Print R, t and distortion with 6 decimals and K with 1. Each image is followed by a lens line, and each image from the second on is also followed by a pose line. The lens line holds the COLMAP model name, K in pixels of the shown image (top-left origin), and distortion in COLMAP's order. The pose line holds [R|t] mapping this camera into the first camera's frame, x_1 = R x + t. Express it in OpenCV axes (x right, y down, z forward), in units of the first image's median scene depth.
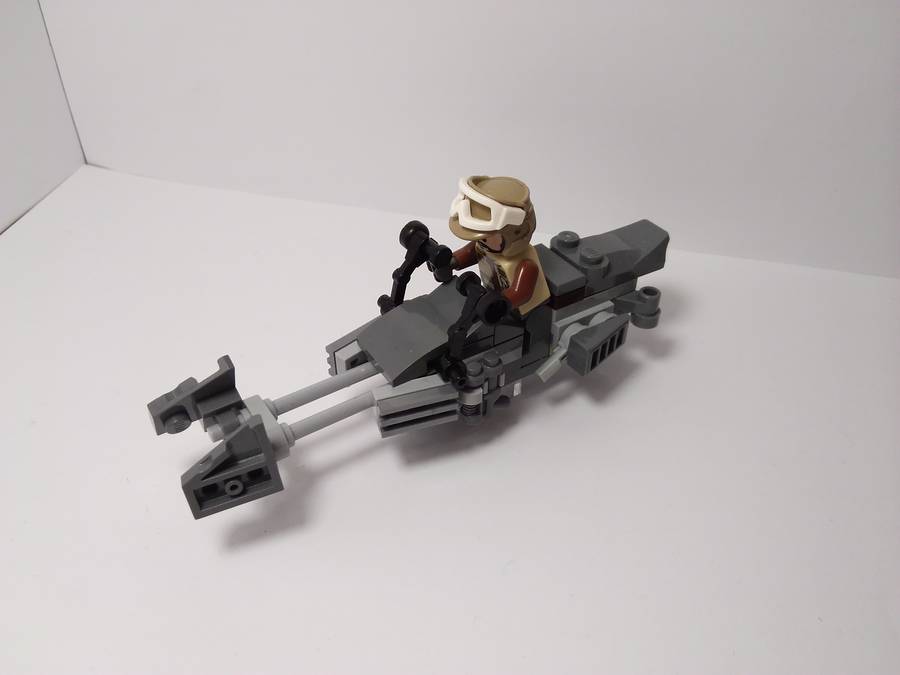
lens RADIAL K [[792.9, 0, 450.0], [0, 792.9, 337.5], [0, 0, 1]] dist [0.051544, -0.011593]
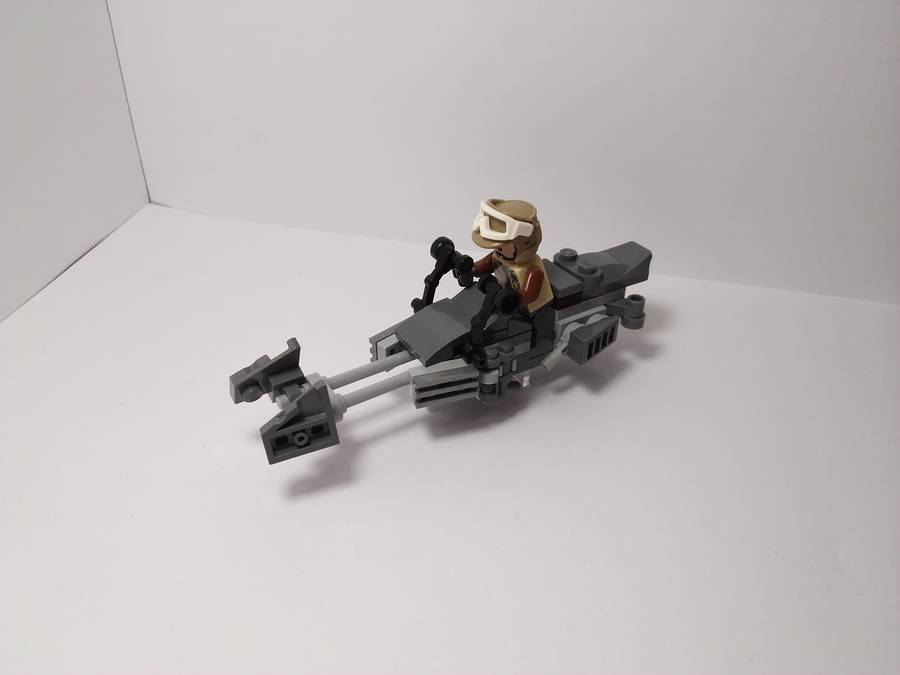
lens RADIAL K [[792.9, 0, 450.0], [0, 792.9, 337.5], [0, 0, 1]] dist [0.051544, -0.011593]
pose [[0.999972, 0.005825, -0.004721, -0.027154], [-0.006169, 0.997063, -0.076336, 0.104041], [0.004262, 0.076363, 0.997071, -0.216457]]
